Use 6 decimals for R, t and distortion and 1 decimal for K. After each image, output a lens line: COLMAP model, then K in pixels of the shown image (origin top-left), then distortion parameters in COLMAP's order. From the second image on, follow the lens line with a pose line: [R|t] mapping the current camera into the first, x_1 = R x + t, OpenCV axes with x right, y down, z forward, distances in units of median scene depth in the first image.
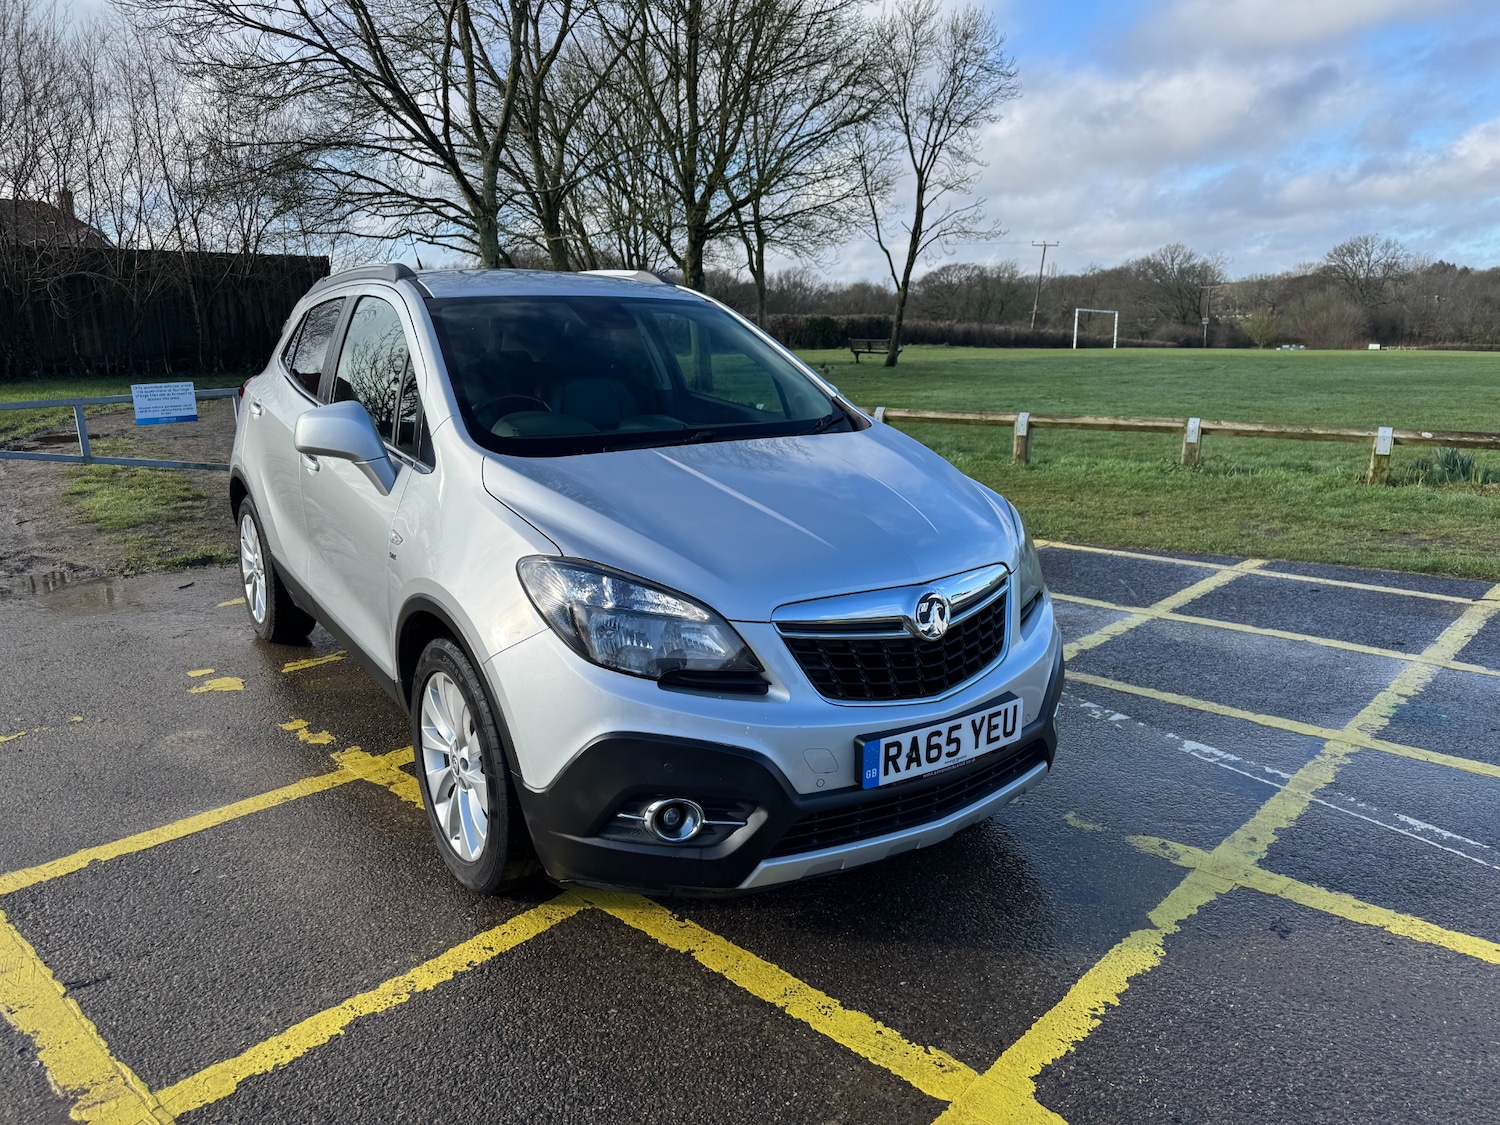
lens RADIAL K [[1037.6, 0, 746.1], [0, 1037.6, 545.1], [0, 0, 1]] dist [0.033679, -0.038436]
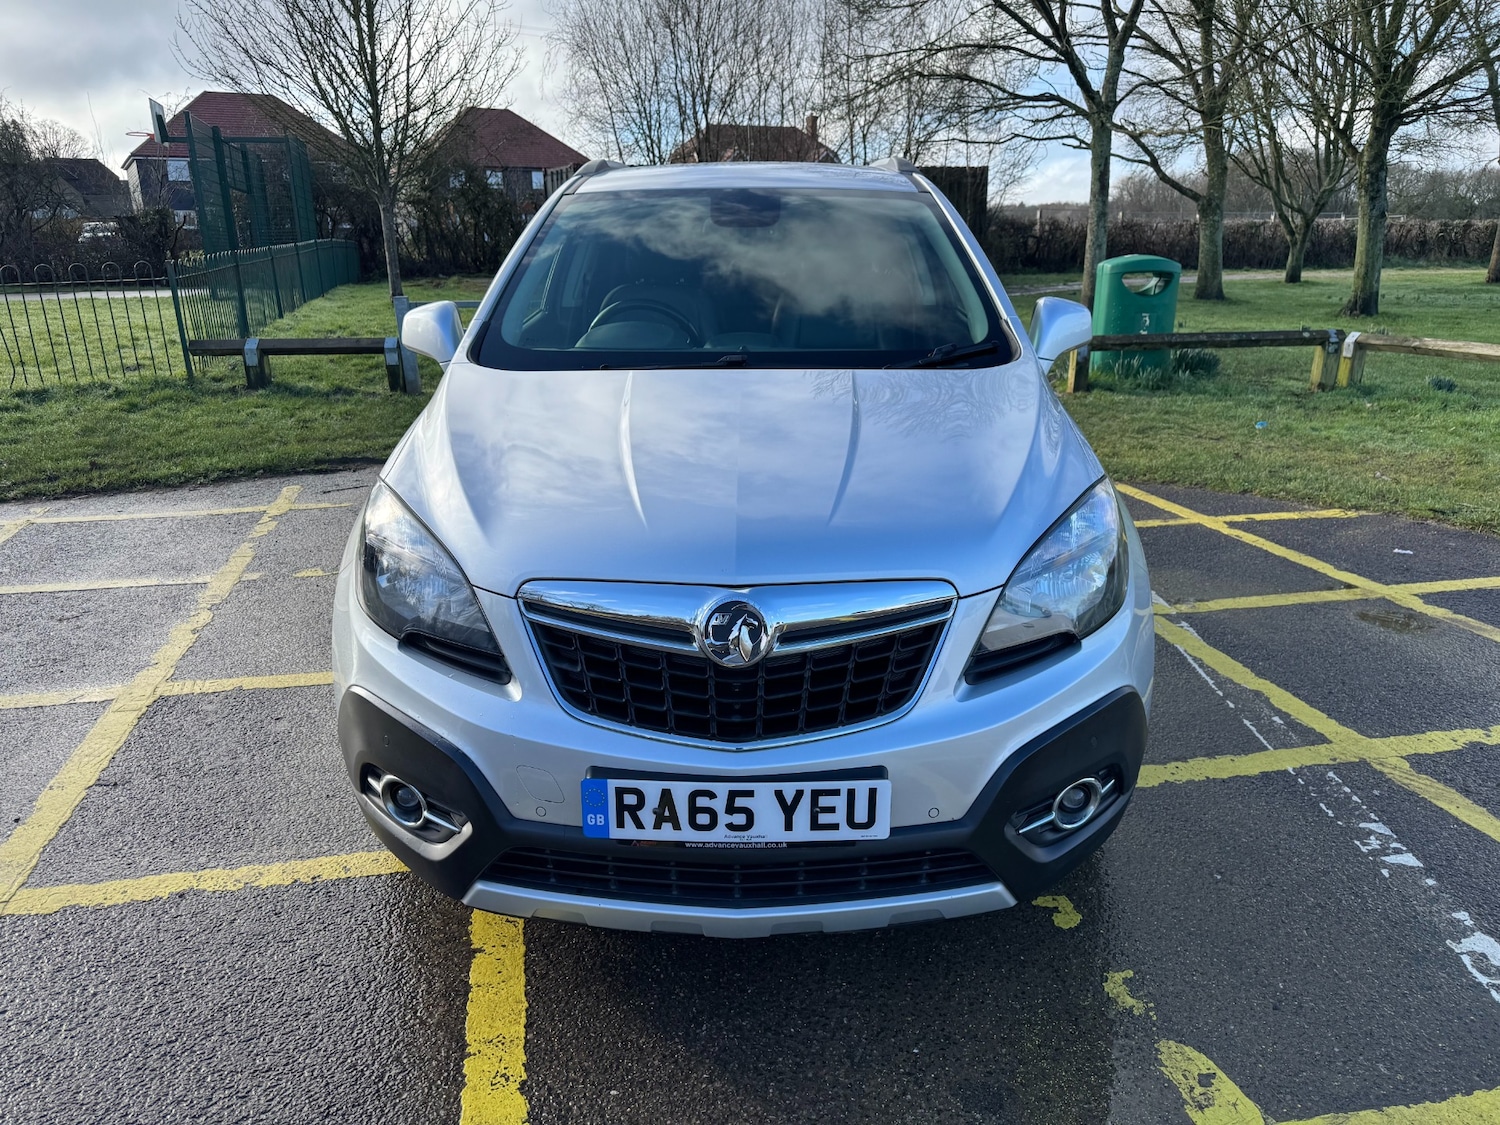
lens RADIAL K [[1036.0, 0, 750.0], [0, 1036.0, 562.5], [0, 0, 1]] dist [0.069361, -0.097012]
pose [[0.816402, 0.170693, -0.551681, 0.552491], [-0.118508, 0.984507, 0.129238, -0.069301], [0.565194, -0.040131, 0.823981, 0.413930]]
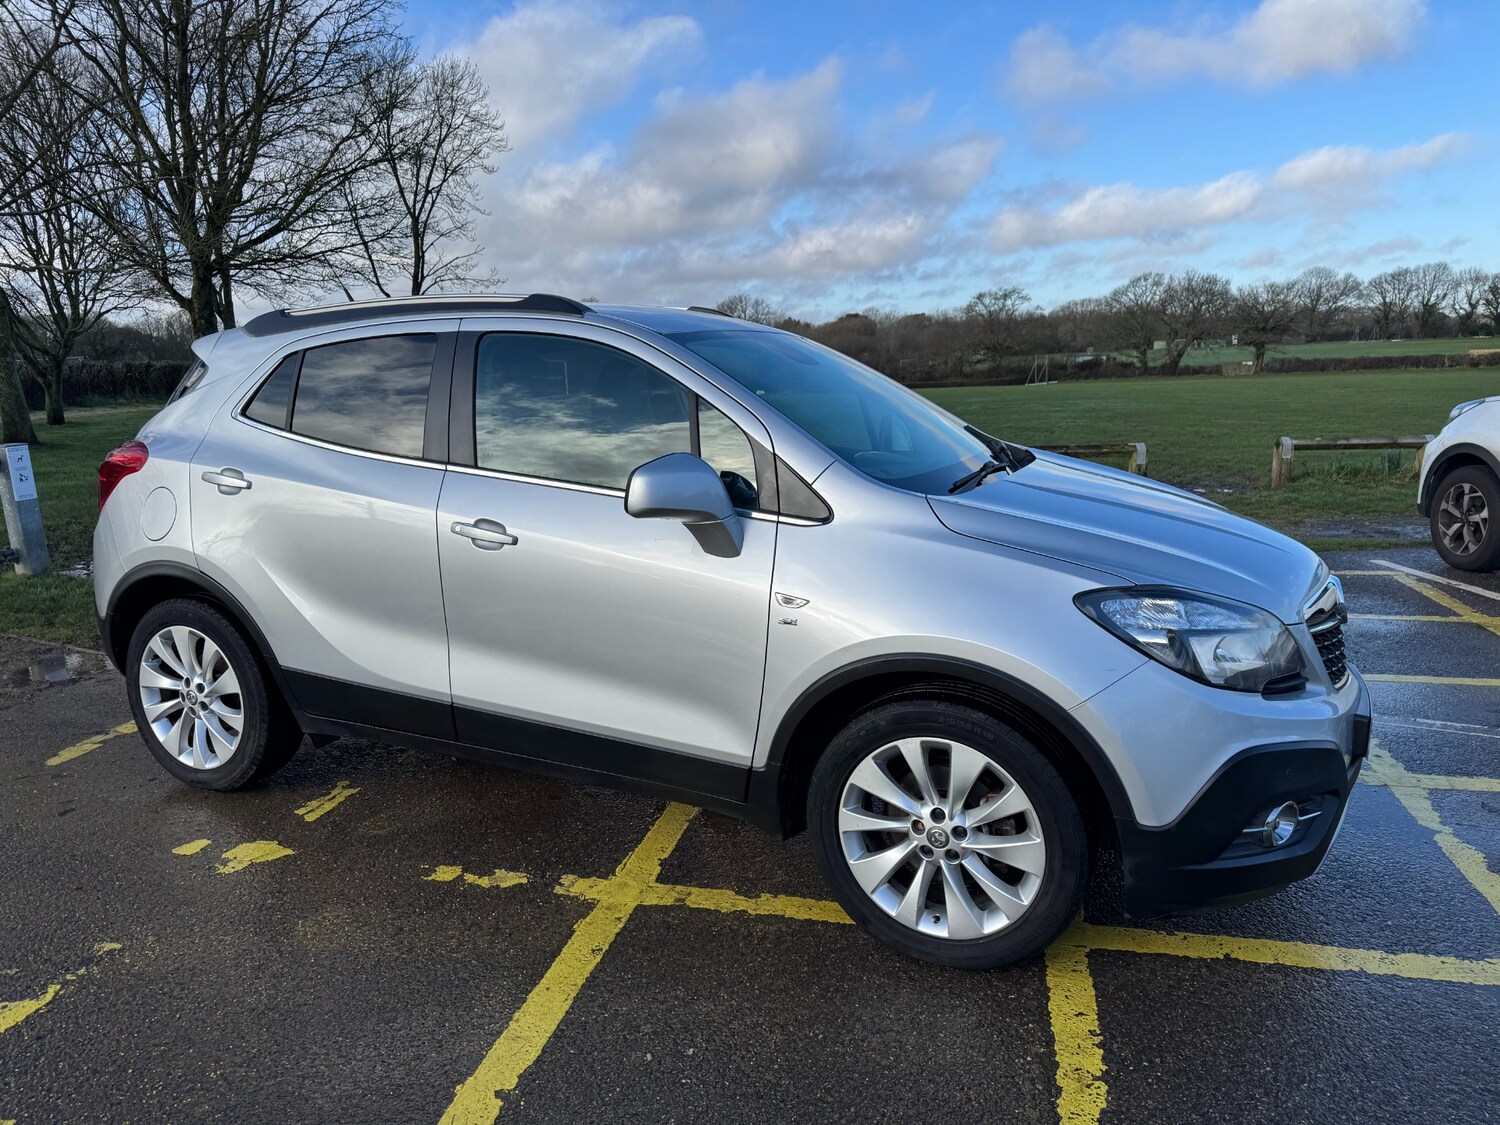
lens RADIAL K [[1037.6, 0, 746.1], [0, 1037.6, 545.1], [0, 0, 1]] dist [0.033679, -0.038436]
pose [[0.863077, -0.093953, 0.496256, -0.927317], [0.115913, 0.993167, -0.013564, -0.051654], [-0.491591, 0.069229, 0.868070, 0.307758]]
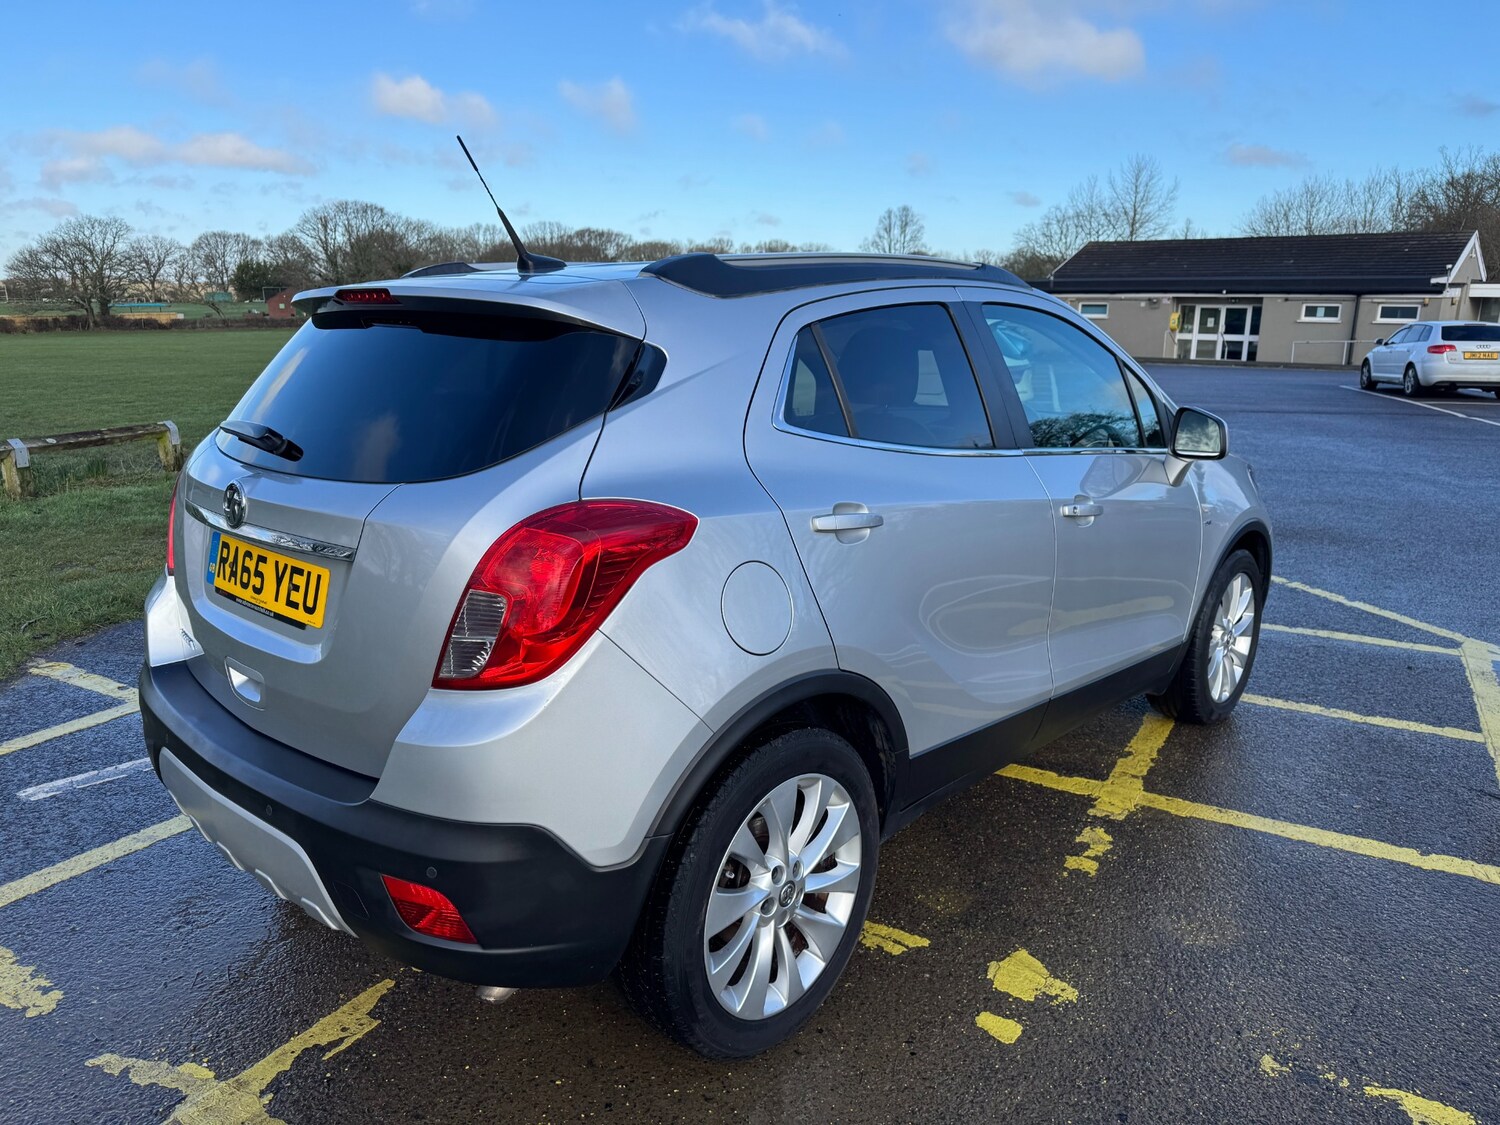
lens RADIAL K [[1047.9, 0, 750.0], [0, 1047.9, 562.5], [0, 0, 1]] dist [0.025603, -0.029798]
pose [[-0.206827, -0.215617, 0.954323, -1.634667], [0.206124, 0.943918, 0.257939, -0.429014], [-0.956418, 0.250057, -0.150784, 1.987197]]
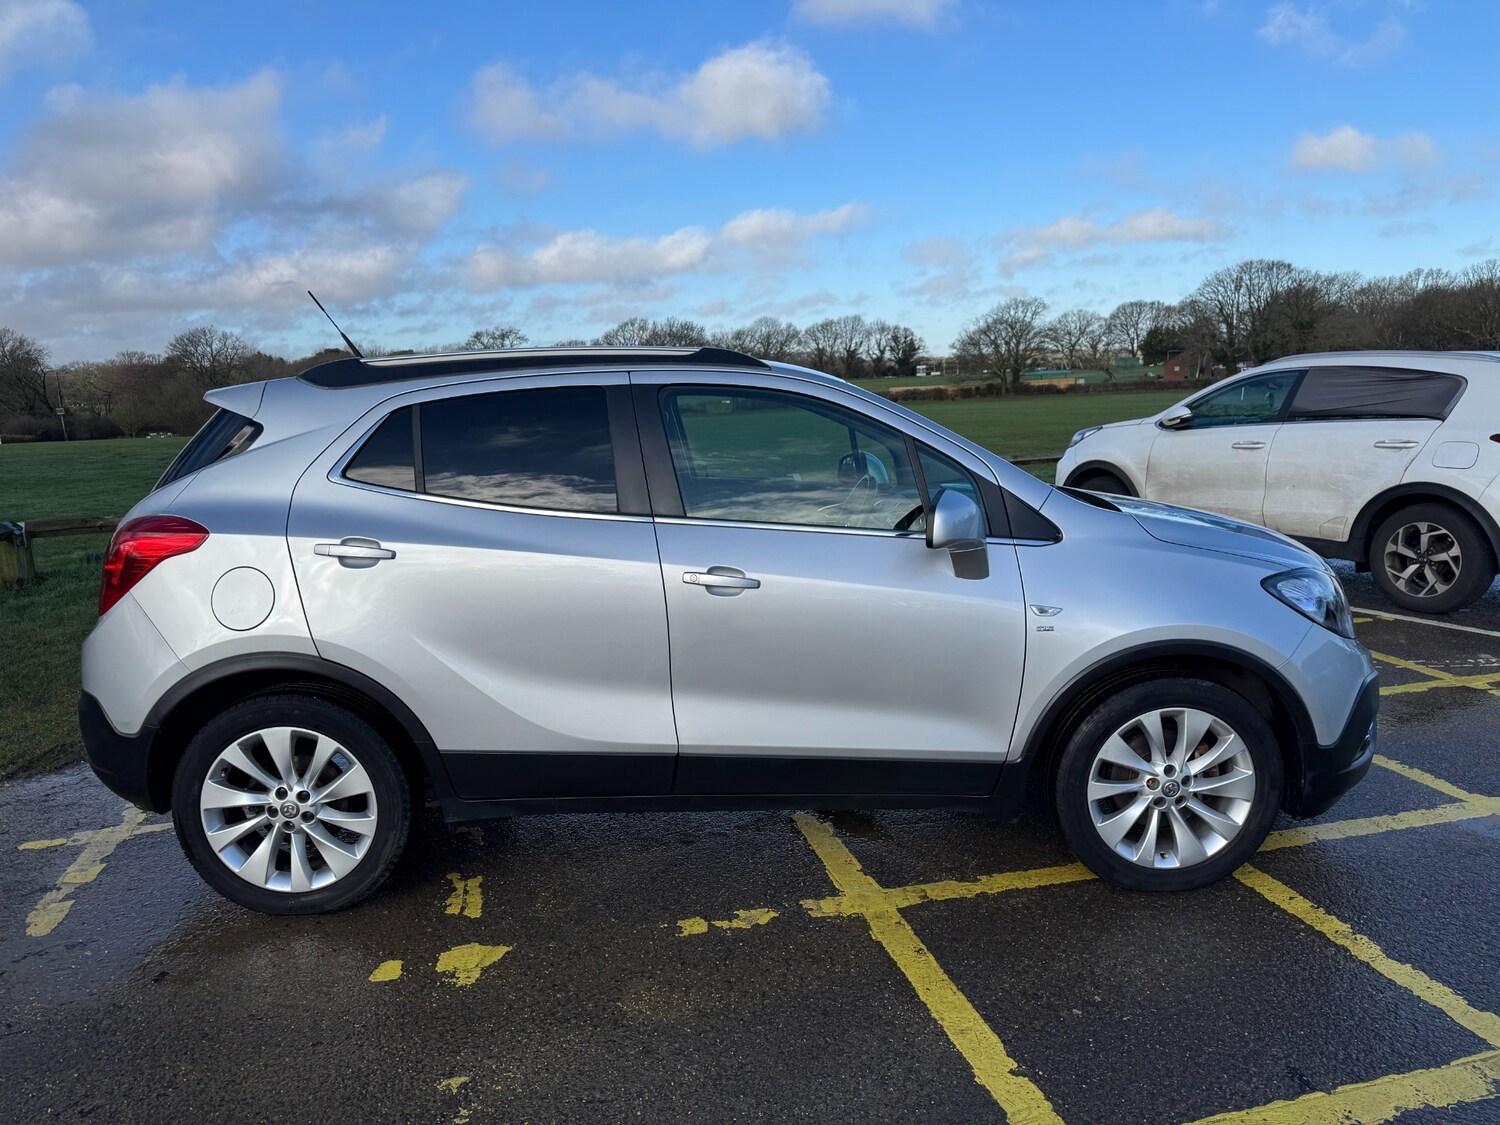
lens RADIAL K [[1036.0, 0, 750.0], [0, 1036.0, 562.5], [0, 0, 1]] dist [0.069361, -0.097012]
pose [[0.548483, -0.143082, 0.823829, -1.548660], [0.196967, 0.979634, 0.039006, -0.173044], [-0.812631, 0.140873, 0.565495, 0.760621]]
